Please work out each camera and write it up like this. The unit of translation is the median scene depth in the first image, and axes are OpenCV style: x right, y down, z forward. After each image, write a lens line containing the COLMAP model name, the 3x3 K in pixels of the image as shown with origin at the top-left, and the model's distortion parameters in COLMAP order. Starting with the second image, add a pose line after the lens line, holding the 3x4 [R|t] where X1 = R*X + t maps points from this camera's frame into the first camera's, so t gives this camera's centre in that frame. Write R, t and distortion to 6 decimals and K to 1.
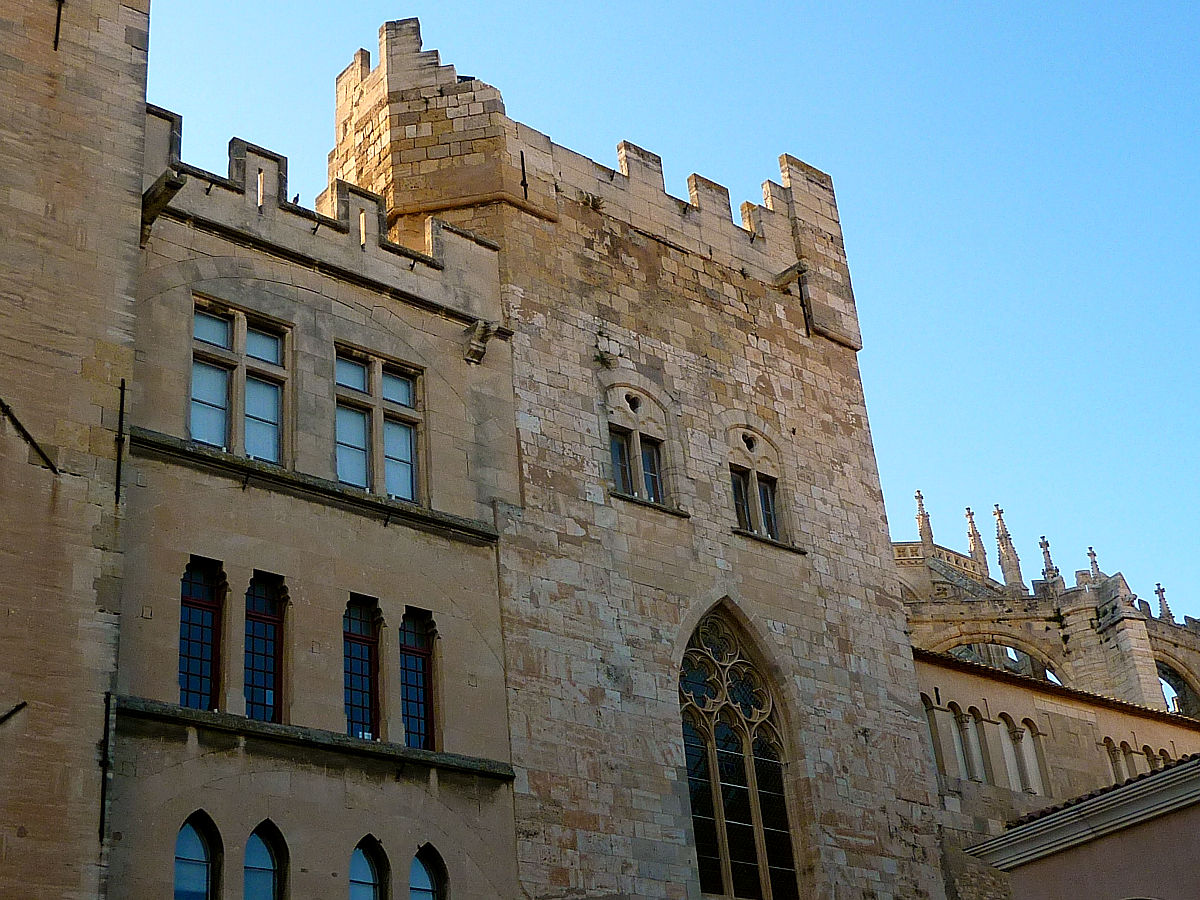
lens RADIAL K [[1750.4, 0, 600.4], [0, 1750.4, 447.8], [0, 0, 1]] dist [-0.019947, 0.000000]
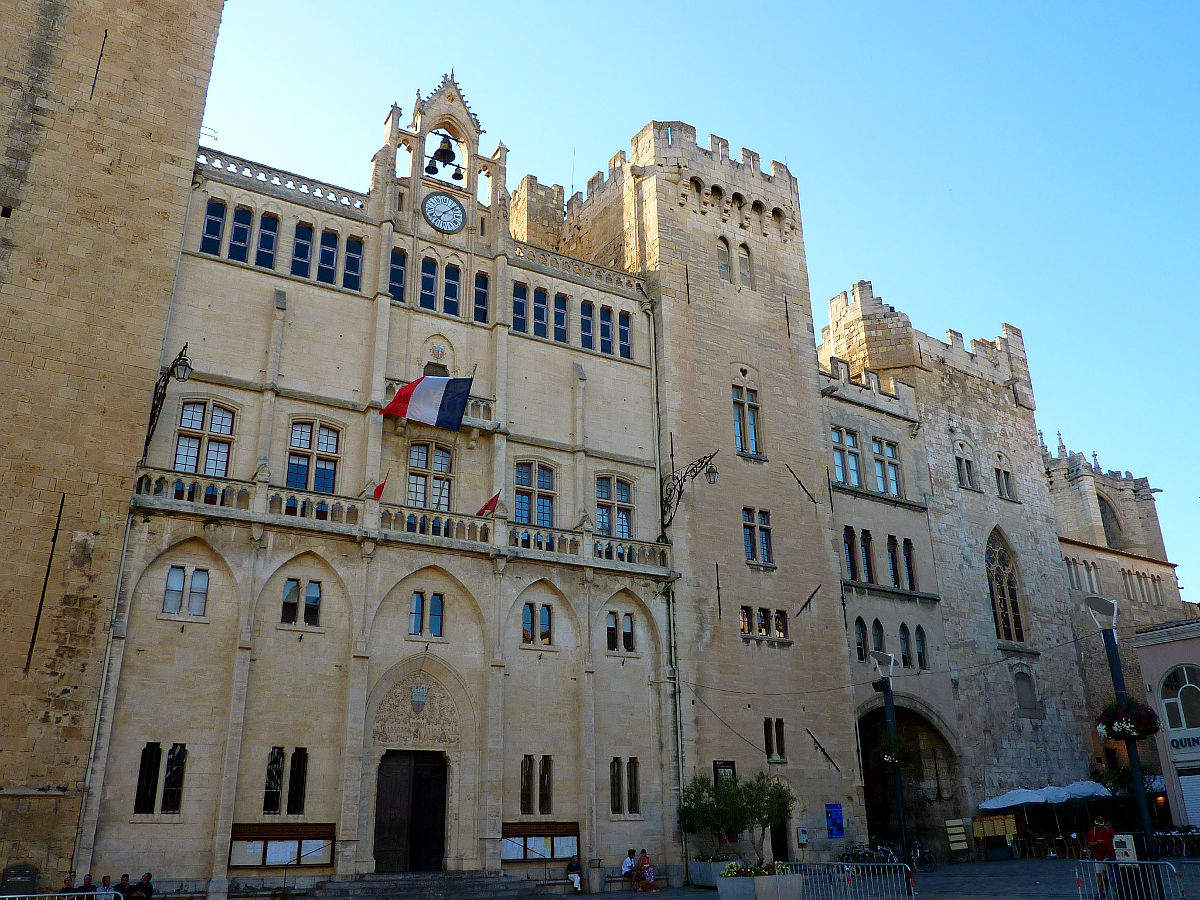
lens RADIAL K [[974.1, 0, 598.4], [0, 974.1, 455.0], [0, 0, 1]] dist [-0.031791, -0.012487]
pose [[0.992764, 0.032733, -0.115531, -0.358540], [-0.015466, 0.988971, 0.147301, -0.222715], [0.119078, -0.144449, 0.982321, -0.477764]]
